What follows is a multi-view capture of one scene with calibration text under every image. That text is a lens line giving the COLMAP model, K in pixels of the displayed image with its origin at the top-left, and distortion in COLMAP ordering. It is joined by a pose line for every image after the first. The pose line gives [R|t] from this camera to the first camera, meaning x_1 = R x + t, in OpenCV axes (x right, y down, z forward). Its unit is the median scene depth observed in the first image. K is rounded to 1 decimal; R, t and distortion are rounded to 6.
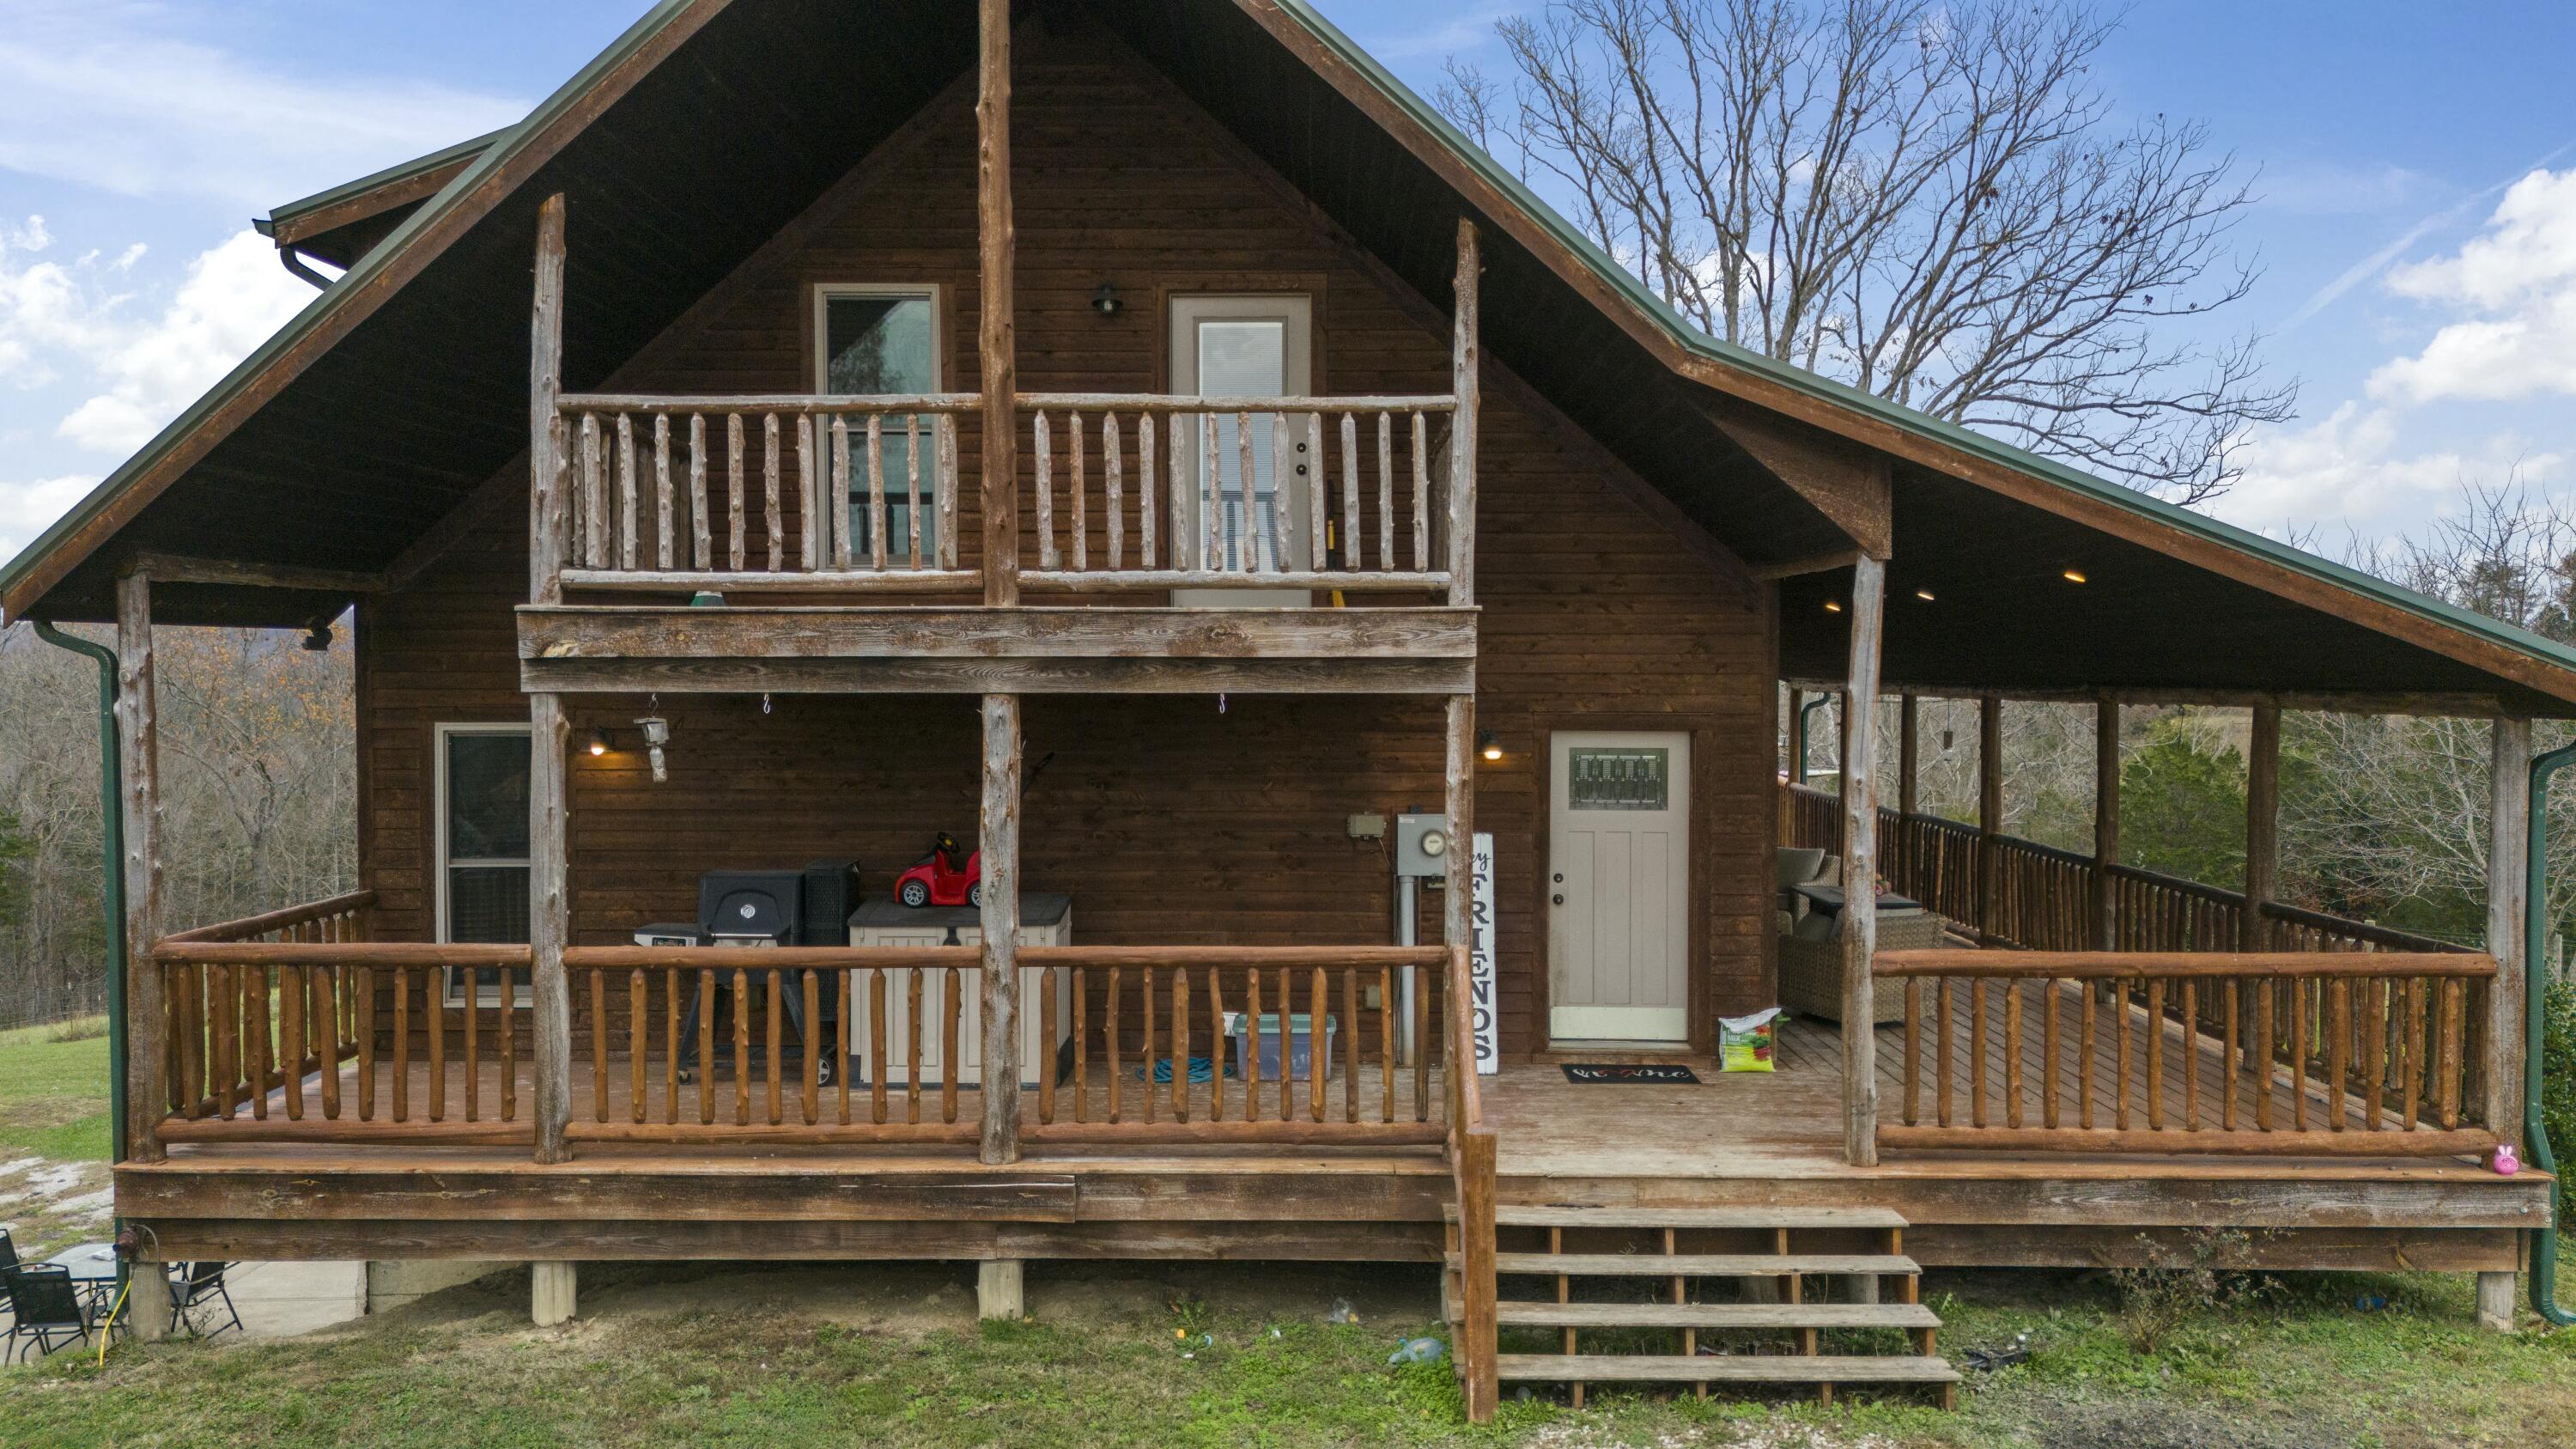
lens RADIAL K [[2159.0, 0, 1293.1], [0, 2159.0, 733.1], [0, 0, 1]] dist [0.071108, -0.060073]
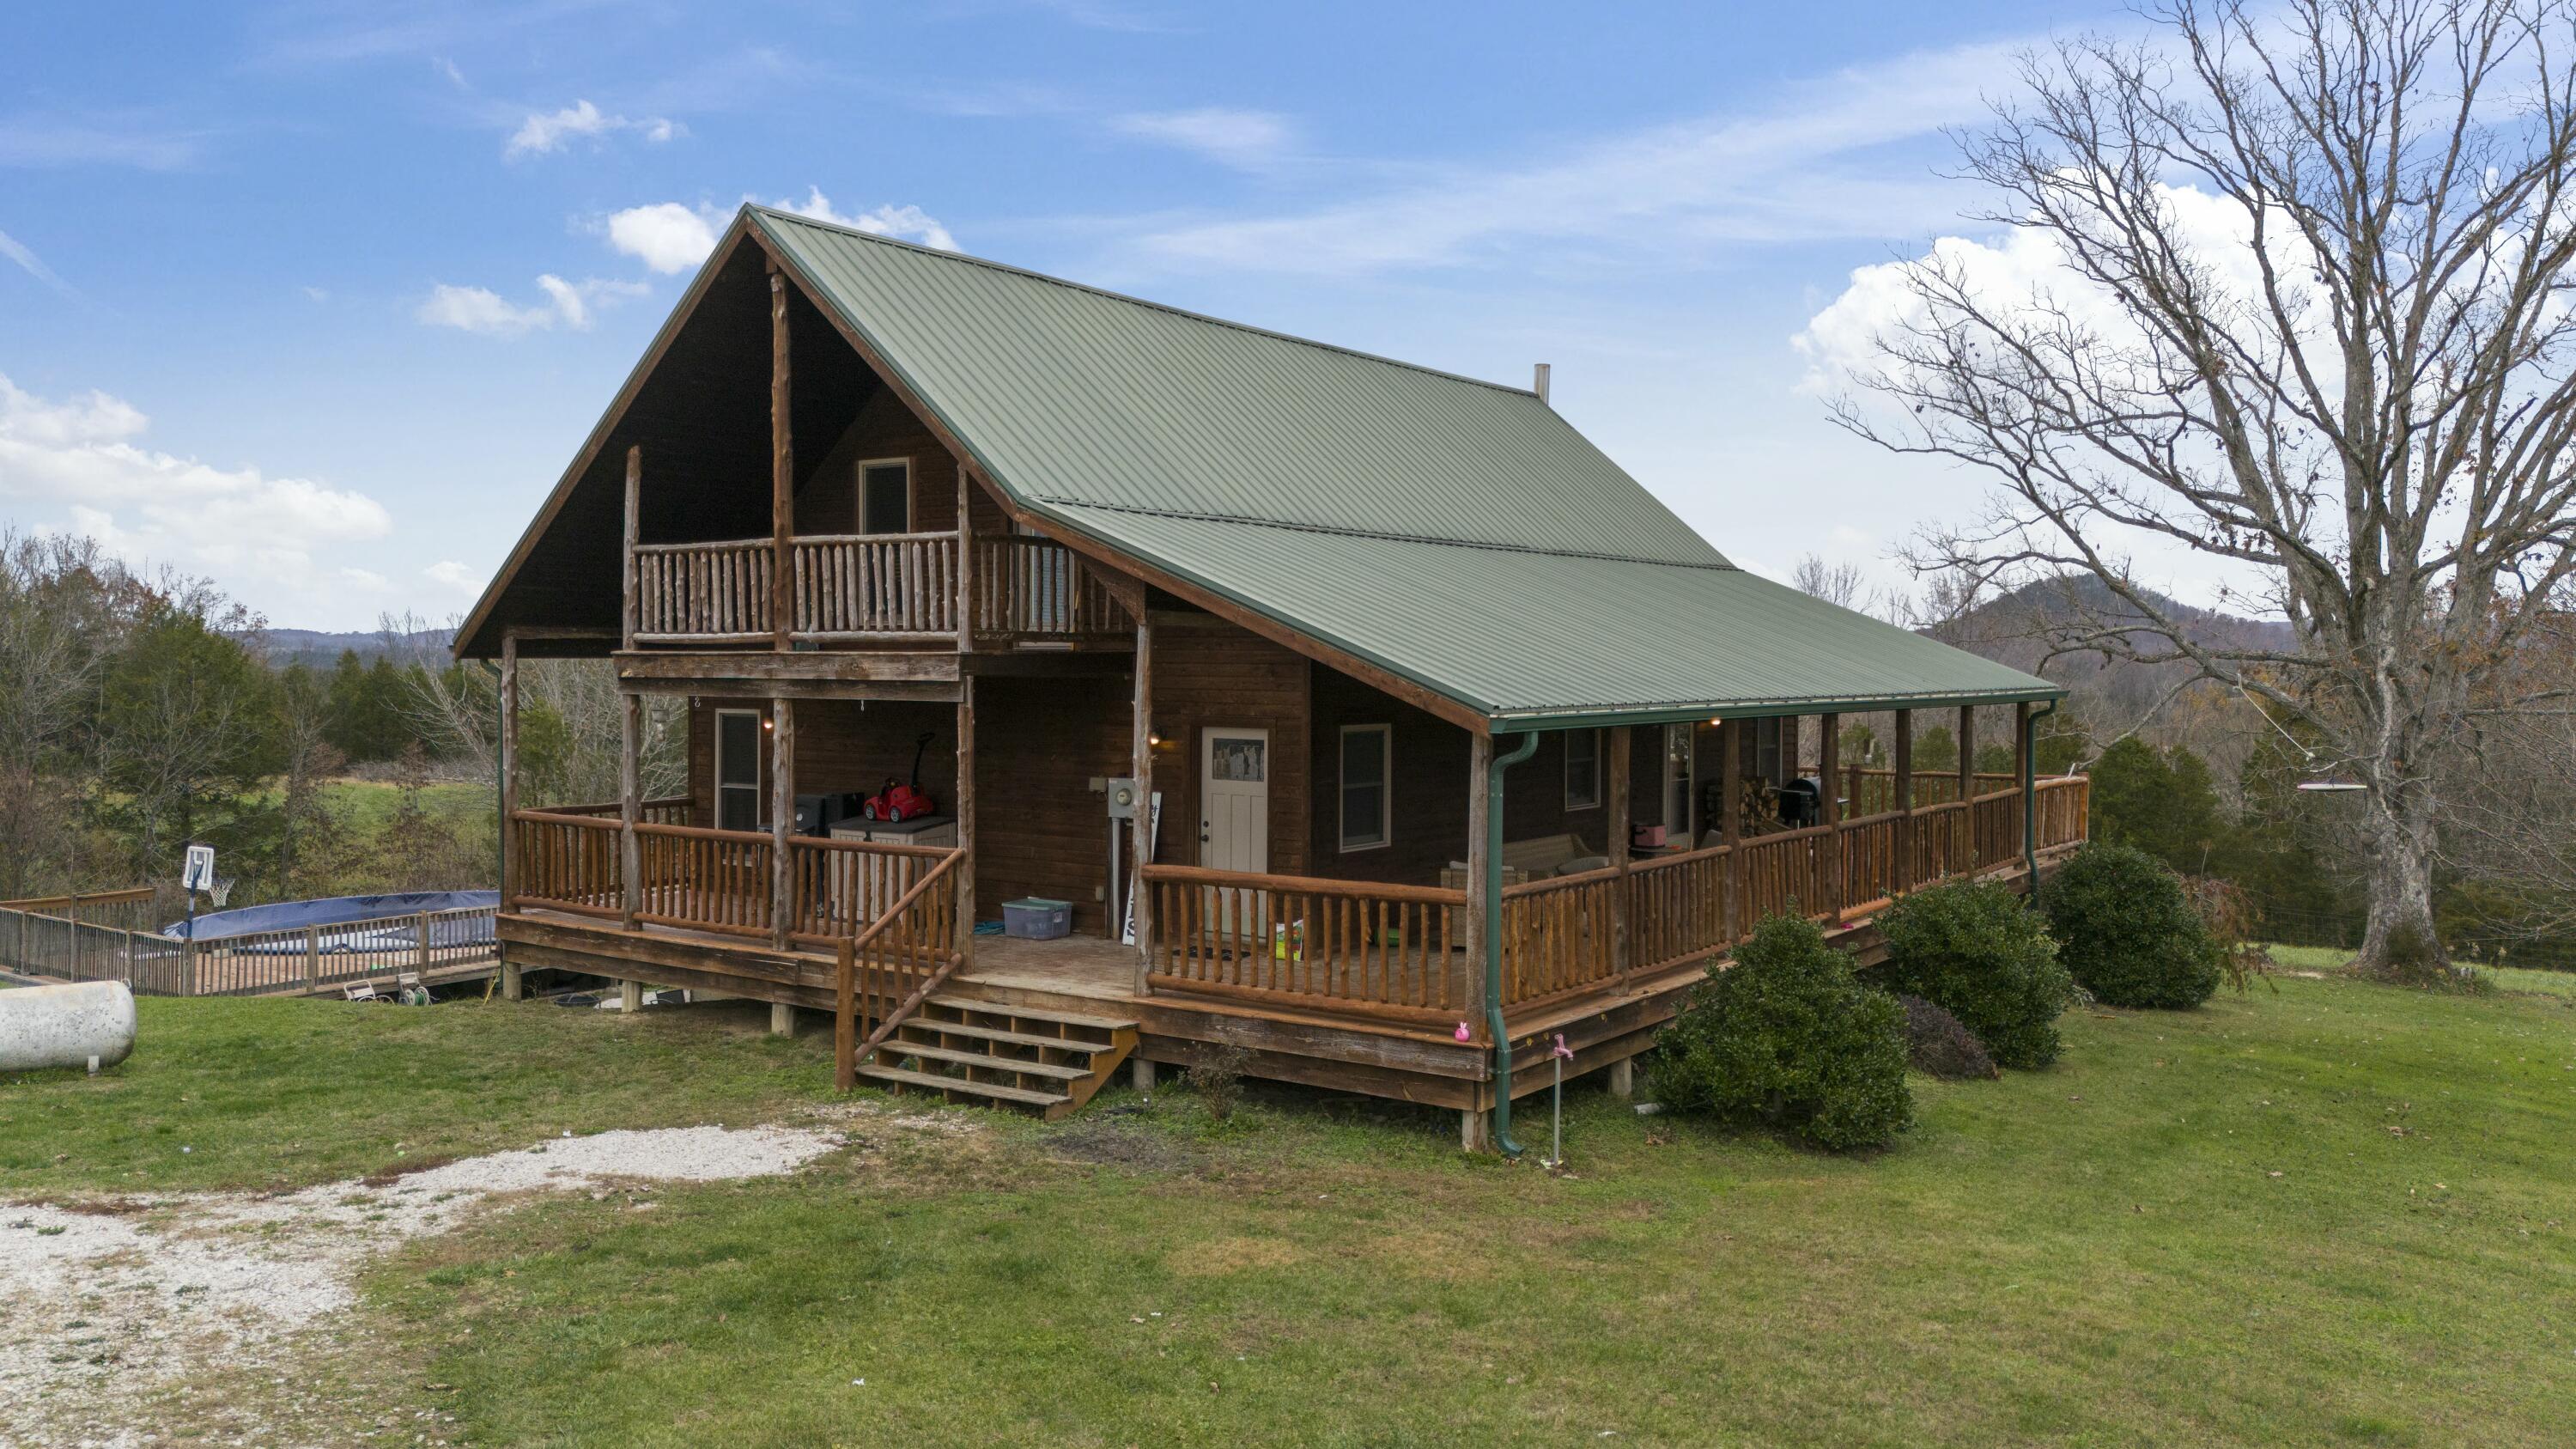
lens RADIAL K [[2159.0, 0, 1293.1], [0, 2159.0, 733.1], [0, 0, 1]] dist [0.071108, -0.060073]
pose [[0.801592, 0.024828, -0.597356, 1.331023], [-0.023882, 0.999670, 0.009504, -0.016435], [0.597394, 0.006648, 0.801920, -0.231812]]
